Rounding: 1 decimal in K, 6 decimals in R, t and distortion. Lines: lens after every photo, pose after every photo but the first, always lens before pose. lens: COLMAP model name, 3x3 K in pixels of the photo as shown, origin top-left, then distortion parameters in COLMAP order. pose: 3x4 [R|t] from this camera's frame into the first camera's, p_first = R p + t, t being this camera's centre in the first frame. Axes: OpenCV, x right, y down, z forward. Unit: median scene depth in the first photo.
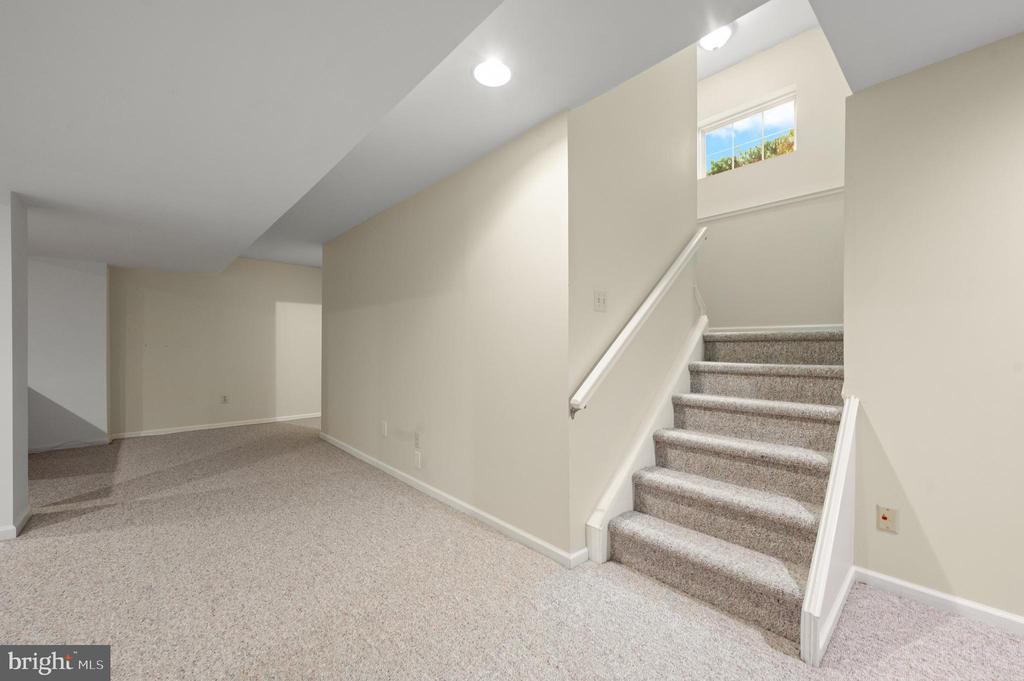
lens RADIAL K [[409.2, 0, 511.3], [0, 409.2, 345.6], [0, 0, 1]] dist [0.000943, -0.001383]
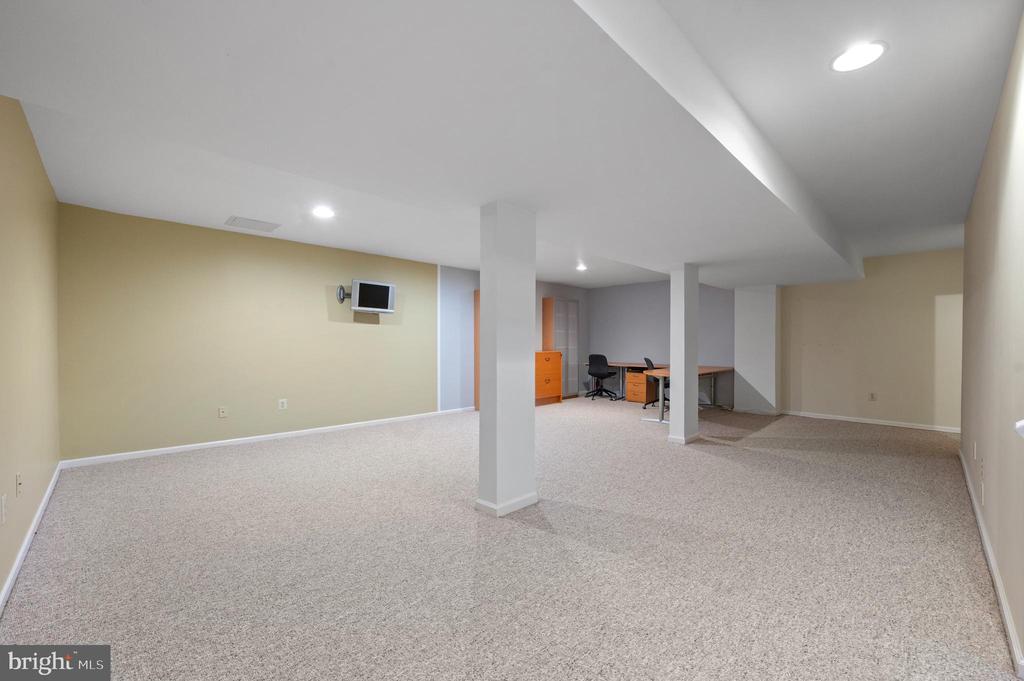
lens RADIAL K [[409.2, 0, 520.7], [0, 409.2, 344.6], [0, 0, 1]] dist [0.000943, -0.001383]
pose [[0.058525, 0.002688, -0.998282, 0.517188], [-0.003918, 0.999989, 0.002463, 0.001946], [0.998278, 0.003767, 0.058535, 0.098750]]
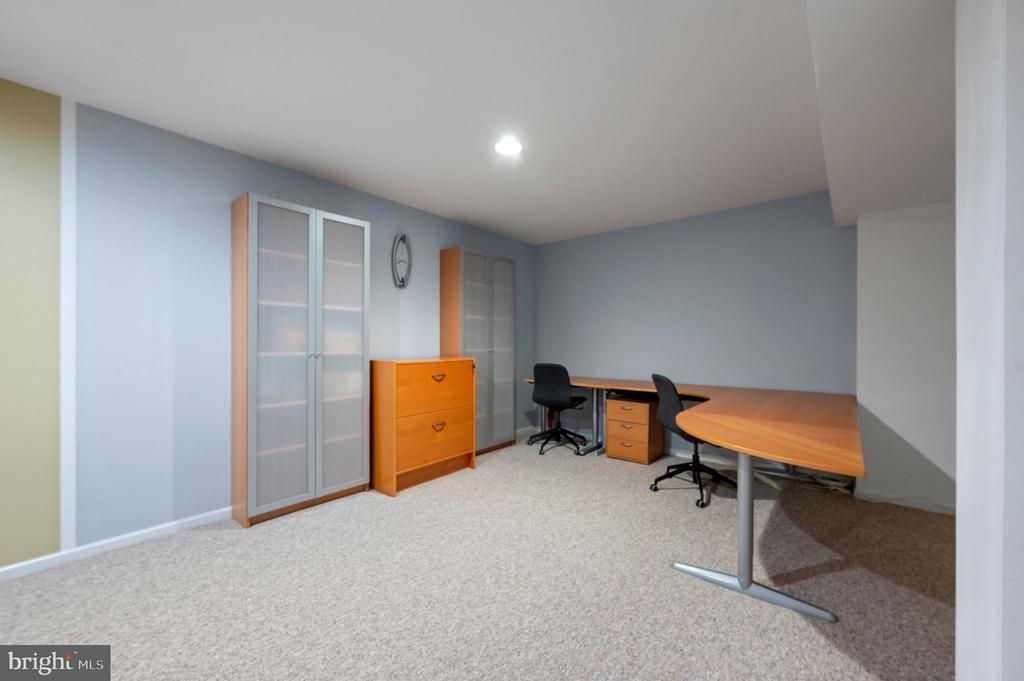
lens RADIAL K [[409.2, 0, 506.7], [0, 409.2, 341.3], [0, 0, 1]] dist [0.000943, -0.001383]
pose [[0.131260, -0.001898, -0.991346, -0.779098], [-0.004914, 0.999985, -0.002565, 0.000702], [0.991336, 0.005208, 0.131249, 0.430298]]
